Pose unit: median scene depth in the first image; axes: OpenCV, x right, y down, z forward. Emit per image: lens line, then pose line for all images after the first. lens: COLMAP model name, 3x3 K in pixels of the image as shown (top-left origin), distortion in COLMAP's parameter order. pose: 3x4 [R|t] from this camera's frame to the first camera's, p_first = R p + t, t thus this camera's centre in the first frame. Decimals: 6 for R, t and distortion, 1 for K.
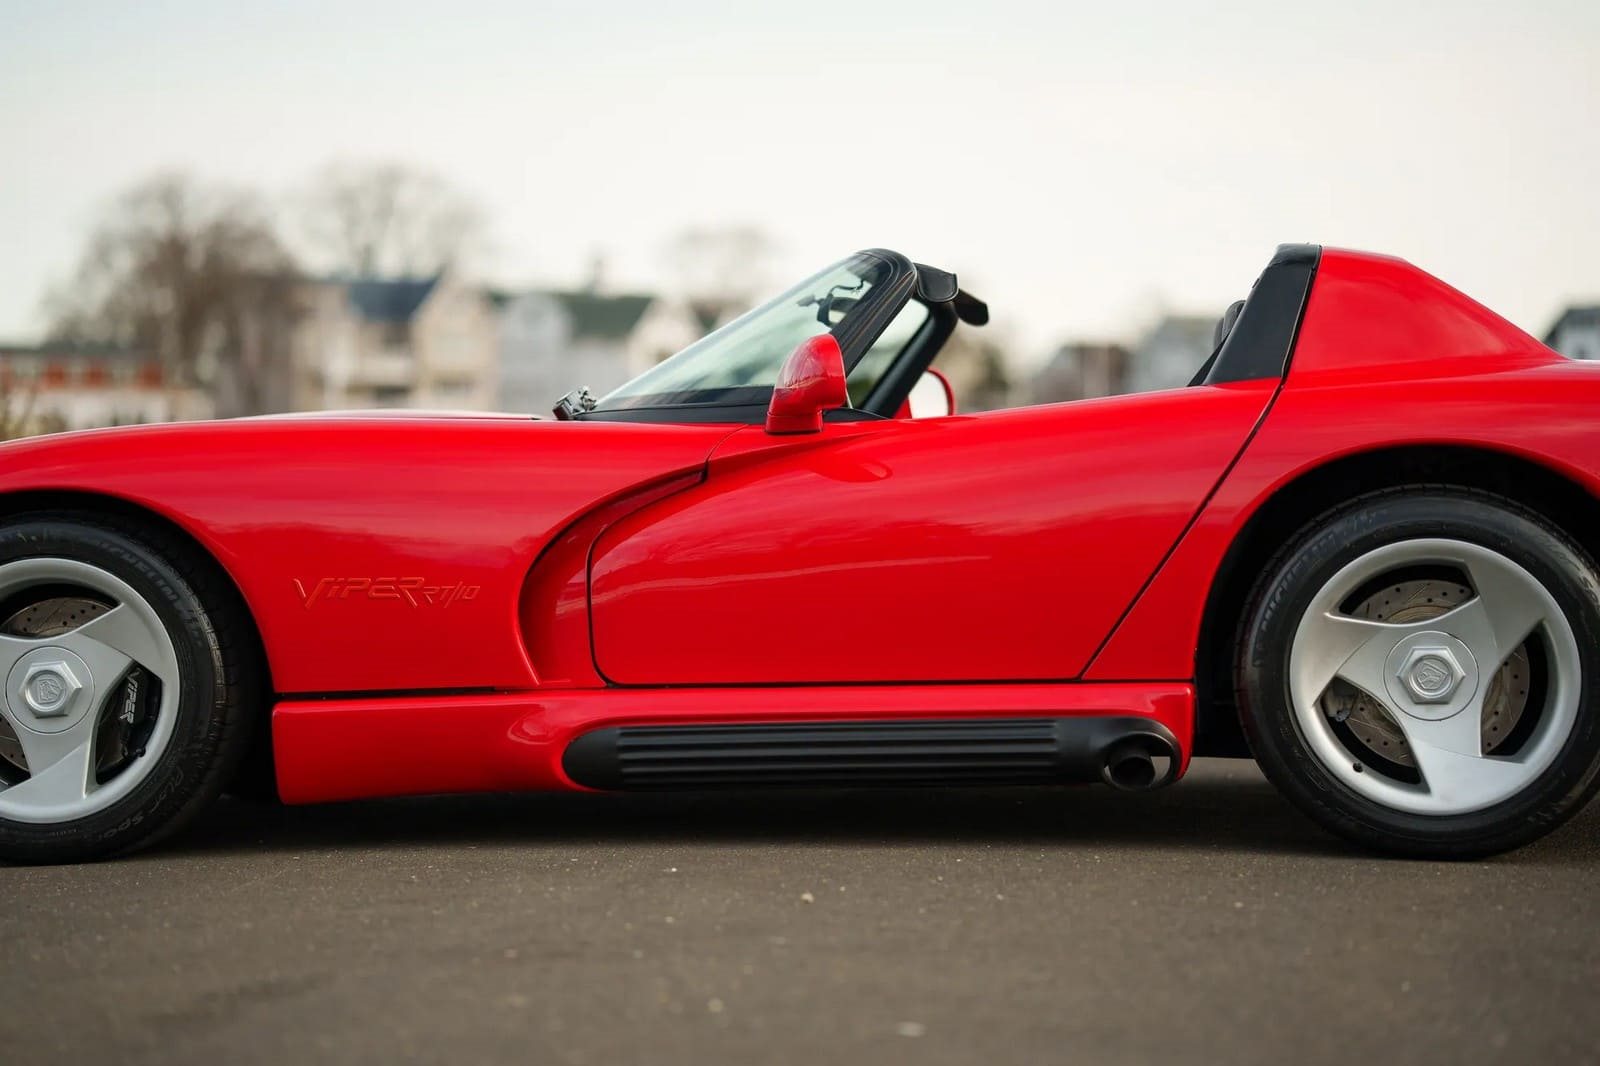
lens RADIAL K [[3983.5, 0, 773.3], [0, 3983.5, 529.0], [0, 0, 1]] dist [0.819358, 0.000000]
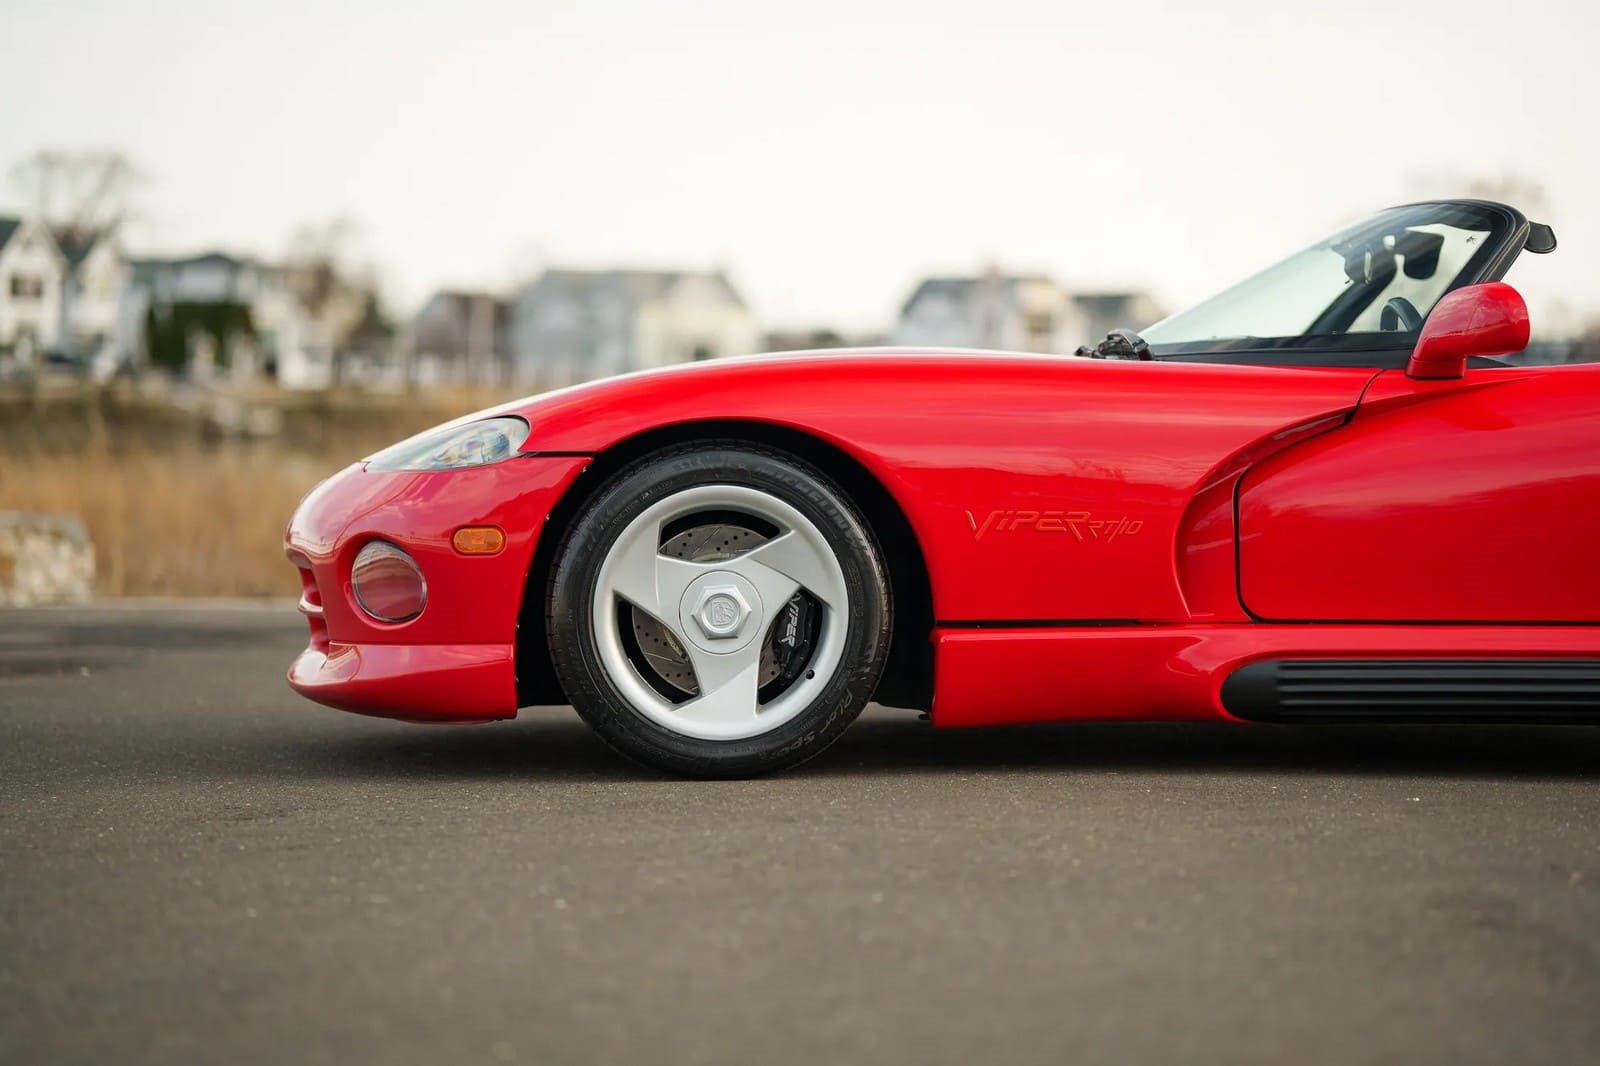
lens RADIAL K [[3983.5, 0, 837.1], [0, 3983.5, 543.1], [0, 0, 1]] dist [0.819358, 0.000000]
pose [[0.984179, 0.018541, 0.176206, -0.337955], [-0.021388, 0.999669, 0.014270, 0.006925], [-0.175883, -0.017813, 0.984250, -0.000977]]
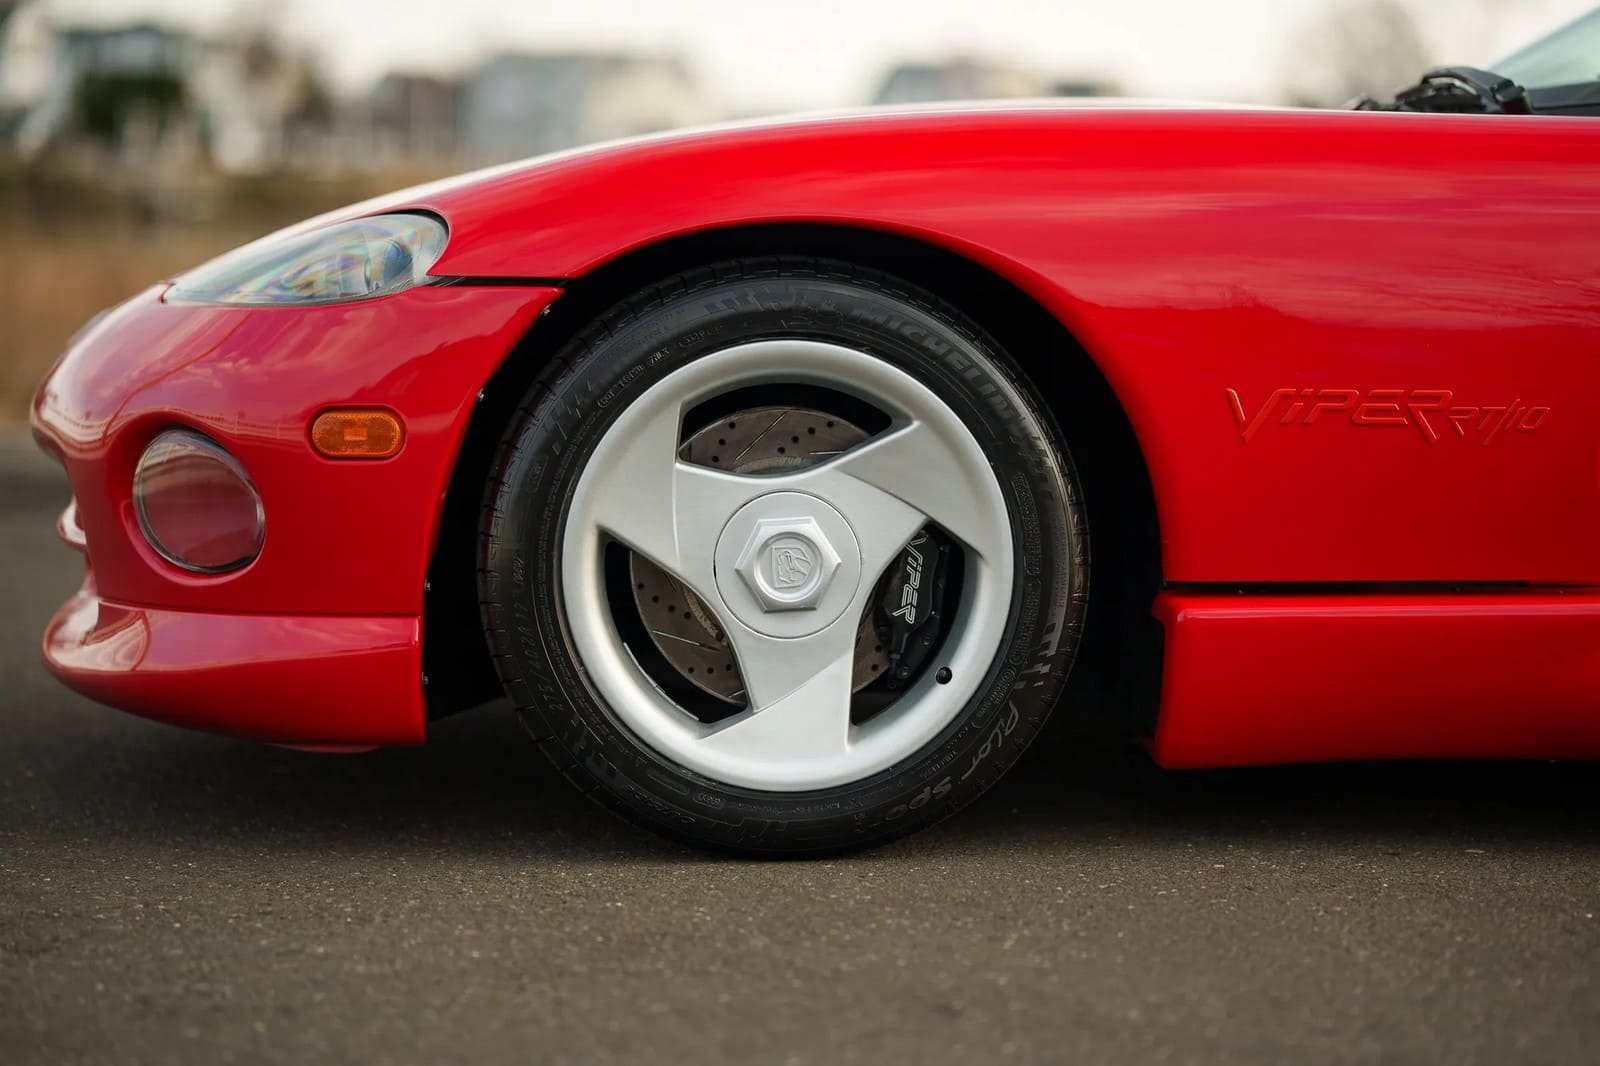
lens RADIAL K [[3983.5, 0, 823.3], [0, 3983.5, 533.4], [0, 0, 1]] dist [0.819358, 0.000000]
pose [[0.982331, 0.017271, 0.186351, -0.288334], [-0.029797, 0.997464, 0.064628, -0.002414], [-0.184763, -0.069039, 0.980355, 0.453433]]
